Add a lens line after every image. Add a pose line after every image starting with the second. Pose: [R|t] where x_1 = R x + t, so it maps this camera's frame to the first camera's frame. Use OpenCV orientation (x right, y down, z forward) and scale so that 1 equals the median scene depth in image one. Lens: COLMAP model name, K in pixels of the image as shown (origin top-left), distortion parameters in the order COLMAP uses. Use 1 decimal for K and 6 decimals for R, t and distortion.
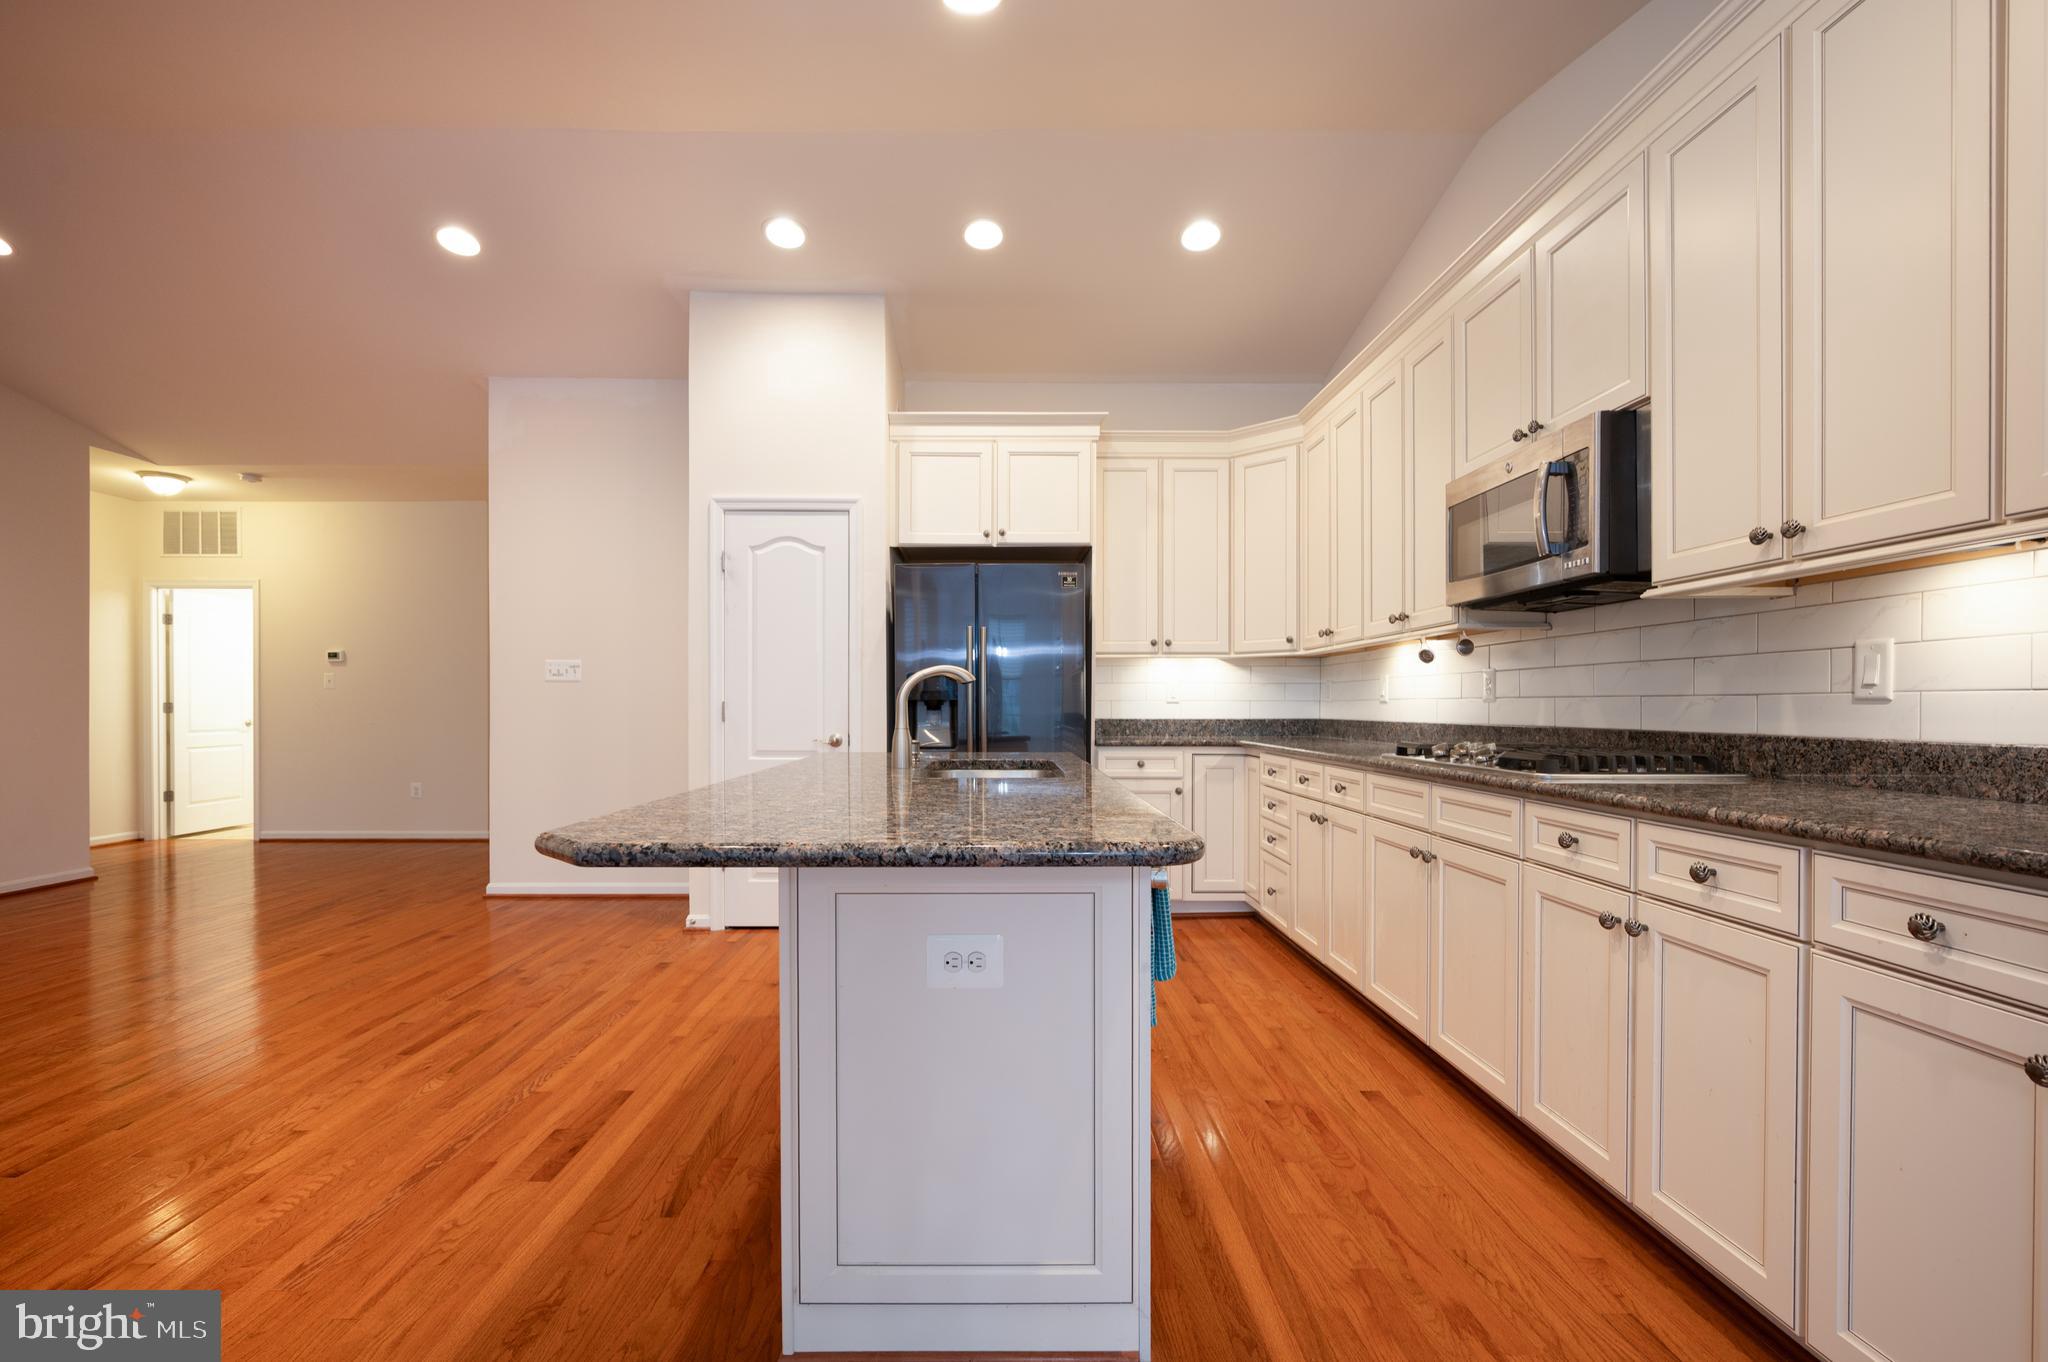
lens RADIAL K [[904.9, 0, 996.3], [0, 904.9, 711.3], [0, 0, 1]] dist [-0.001219, -0.000681]
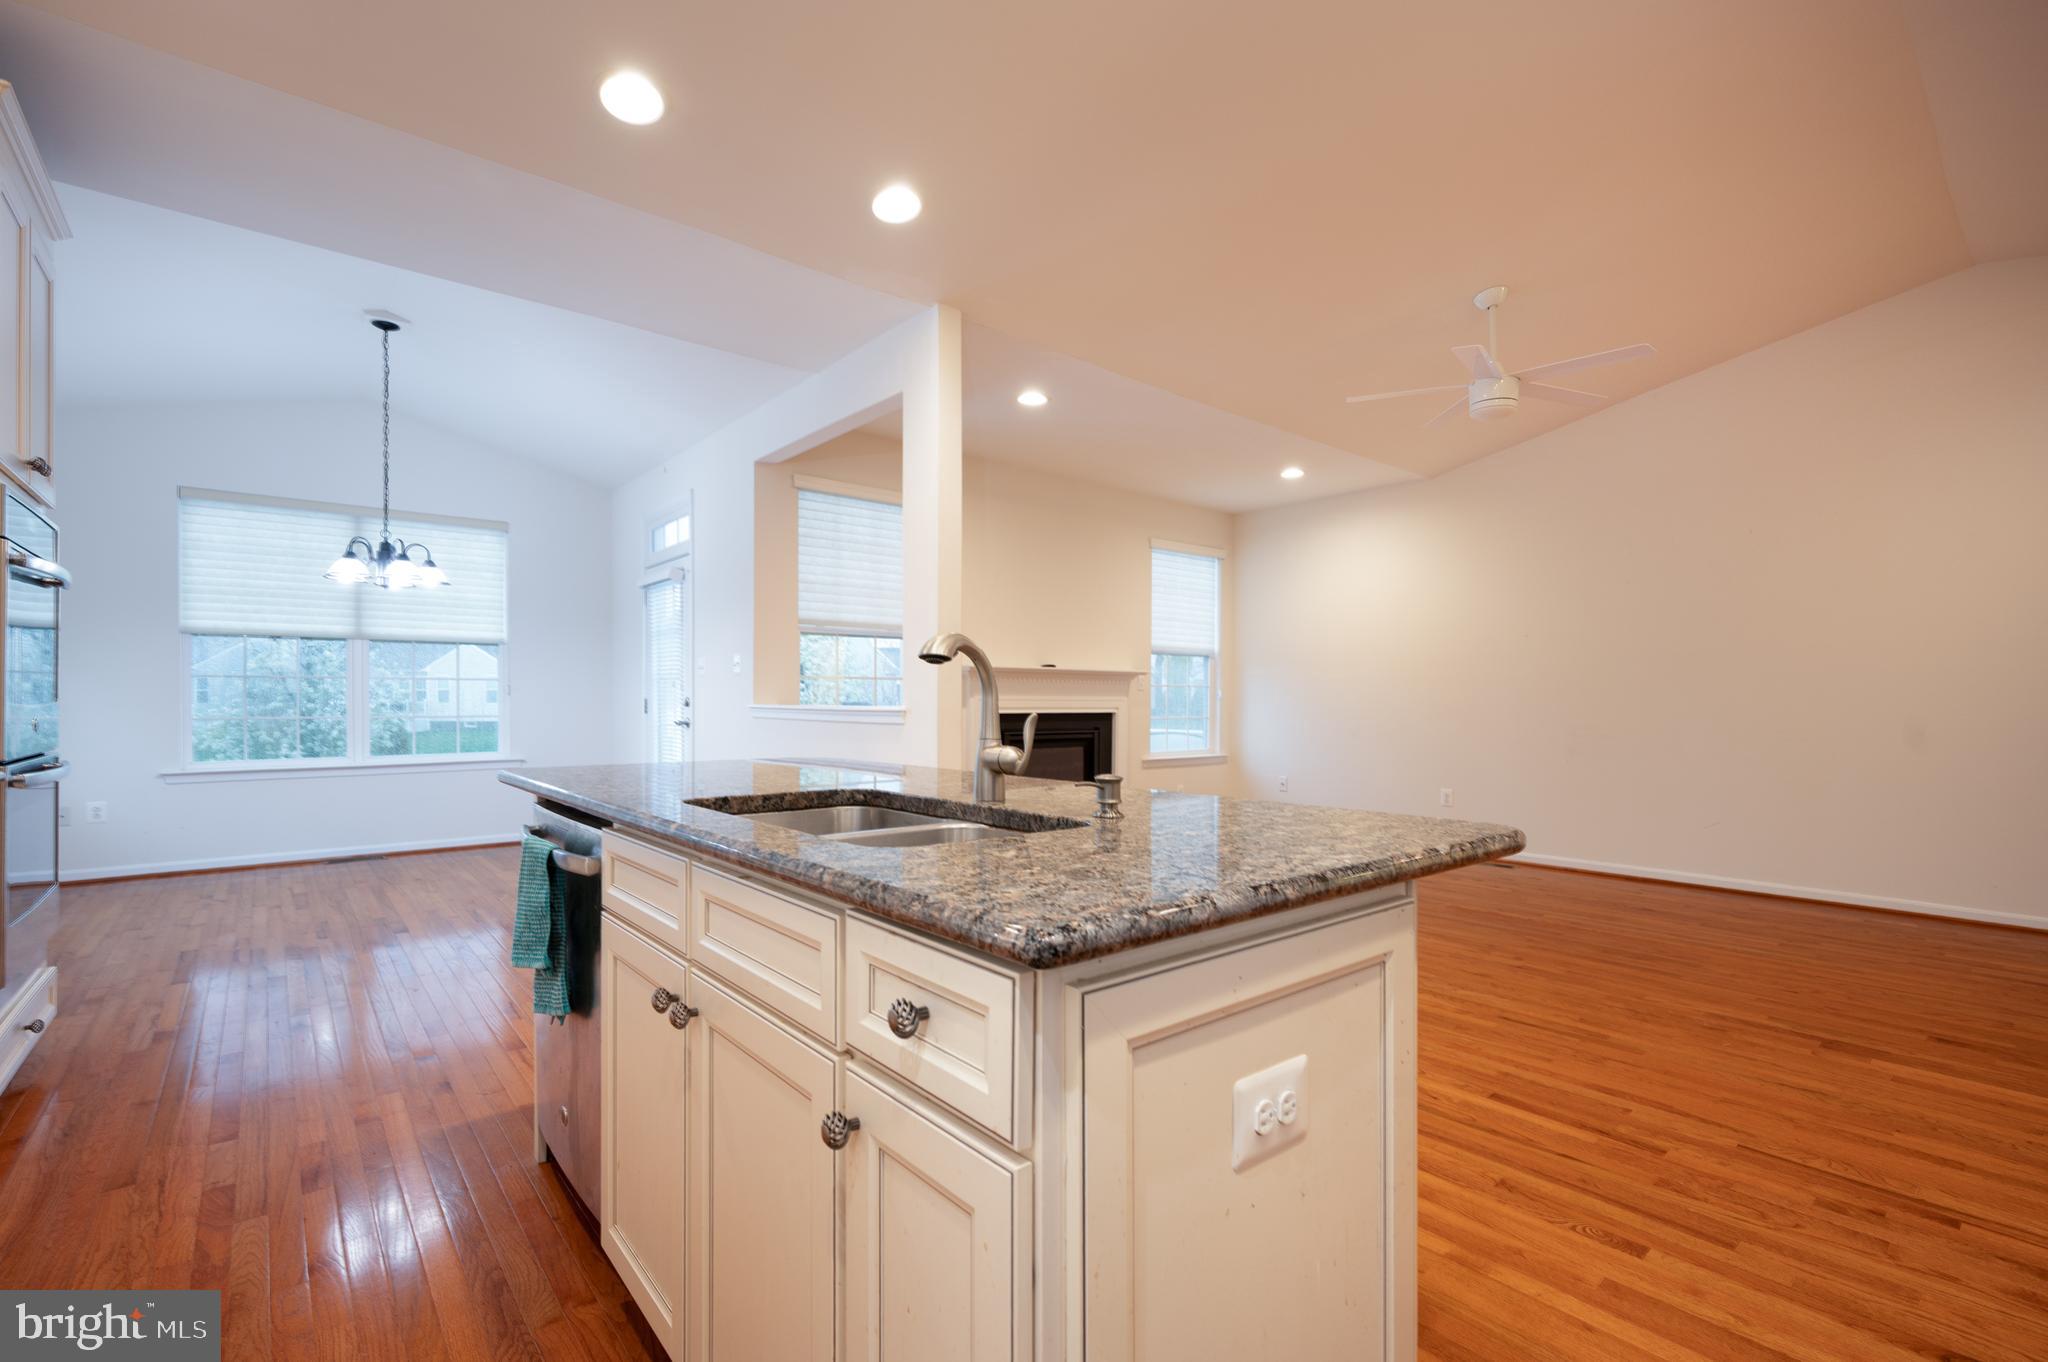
lens RADIAL K [[913.3, 0, 1041.9], [0, 913.3, 705.2], [0, 0, 1]] dist [-0.000286, 0.000039]
pose [[-0.762138, 0.001099, -0.647413, 0.165441], [-0.007711, 0.999912, 0.010775, -0.006217], [0.647368, 0.013204, -0.762063, 0.876304]]
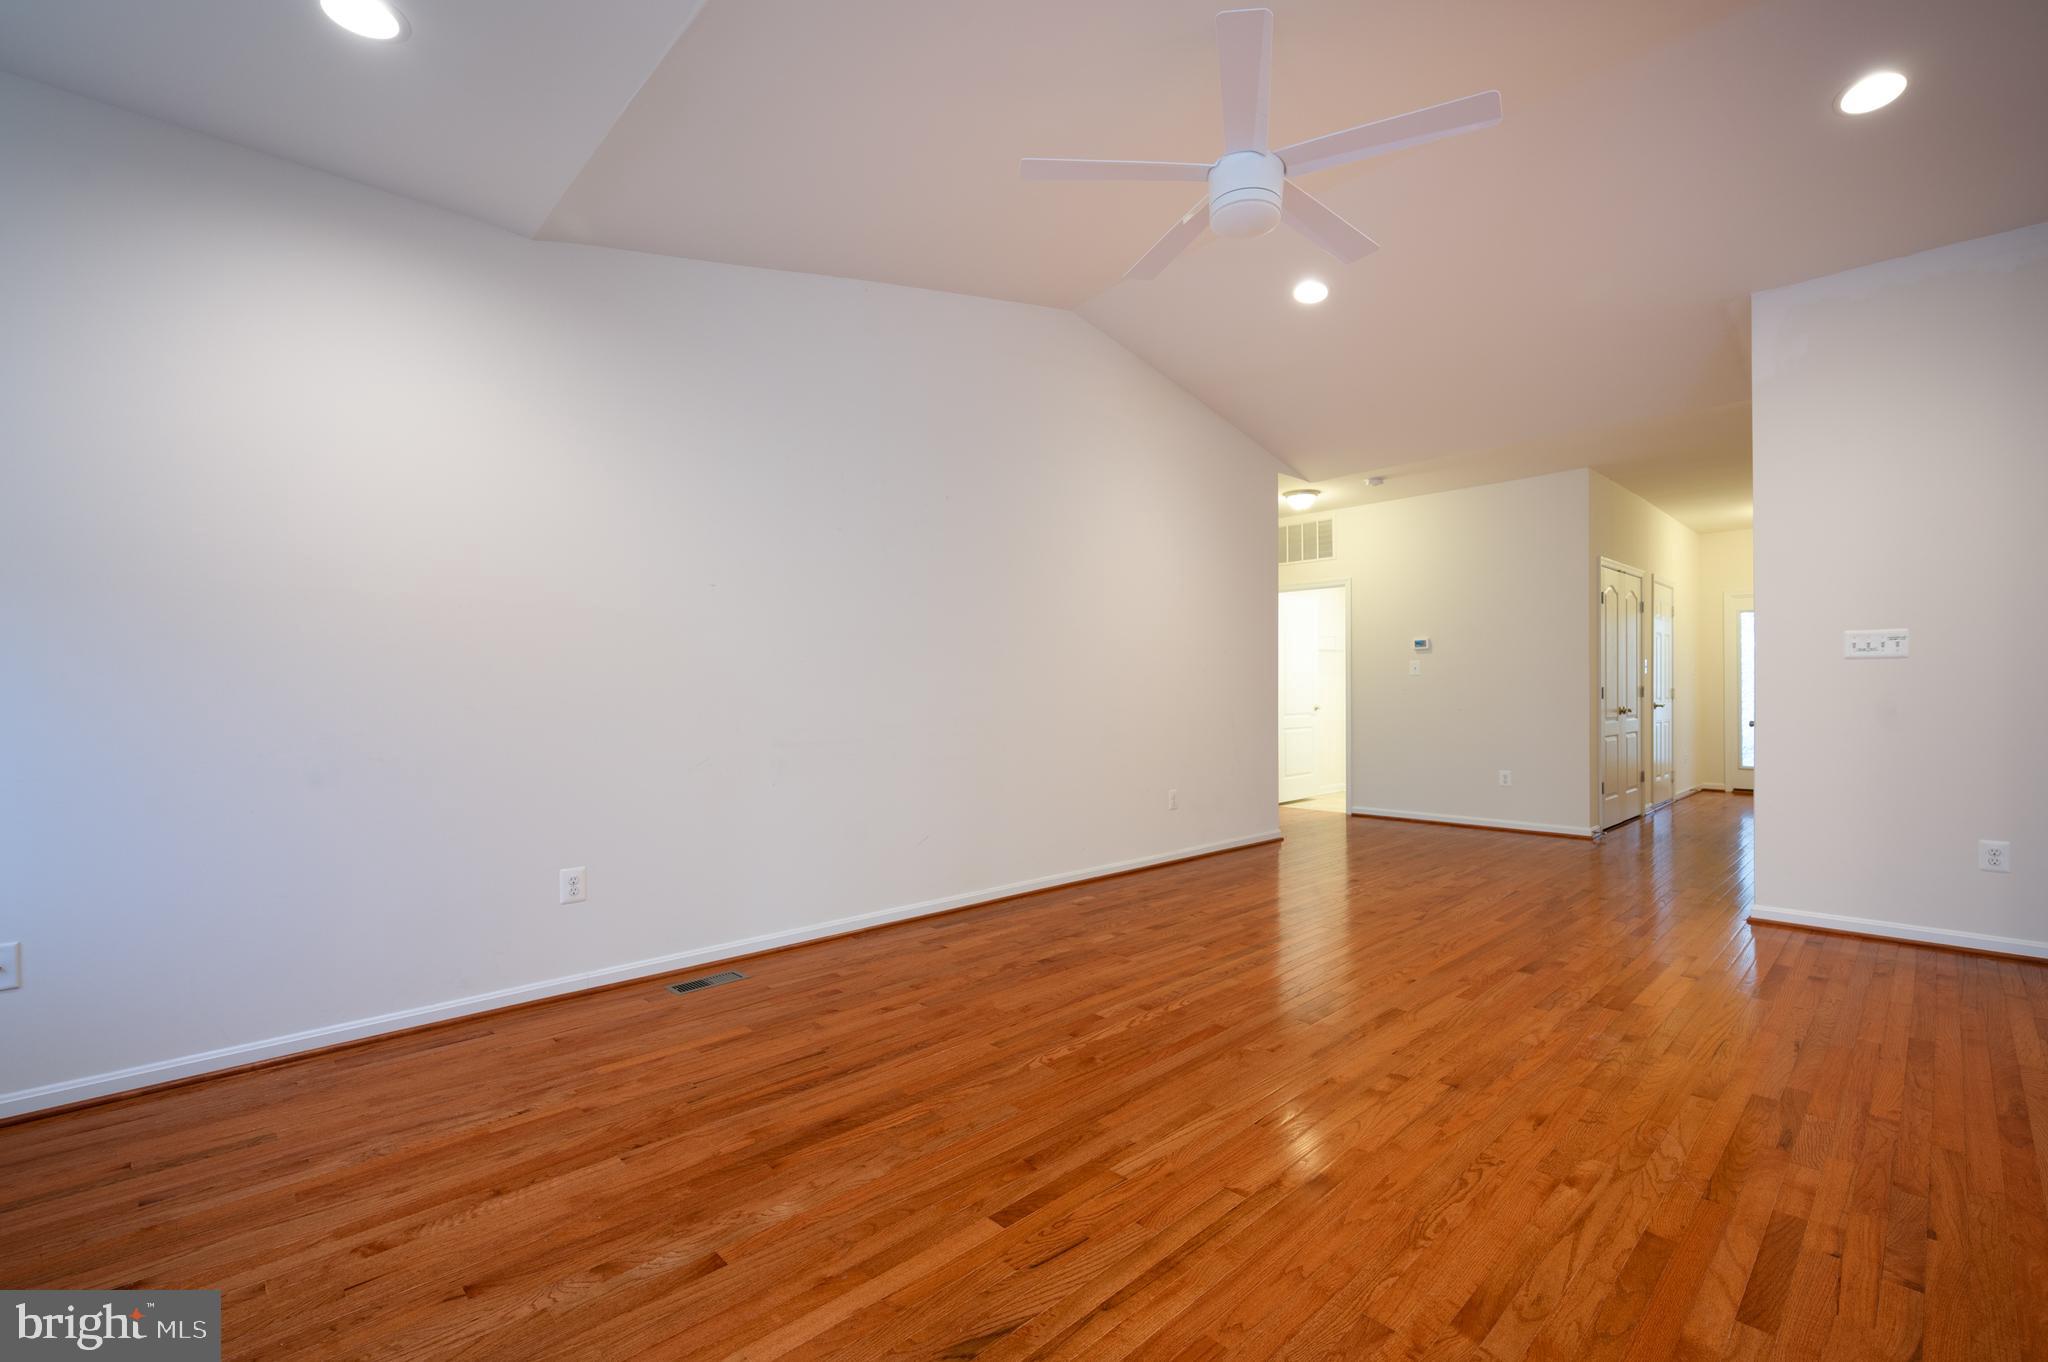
lens RADIAL K [[884.2, 0, 1028.4], [0, 884.2, 692.9], [0, 0, 1]] dist [-0.002211, 0.000332]
pose [[0.688261, -0.005011, -0.725446, -0.495174], [0.001559, 0.999984, -0.005429, -0.000142], [0.725462, 0.002606, 0.688258, -0.041541]]
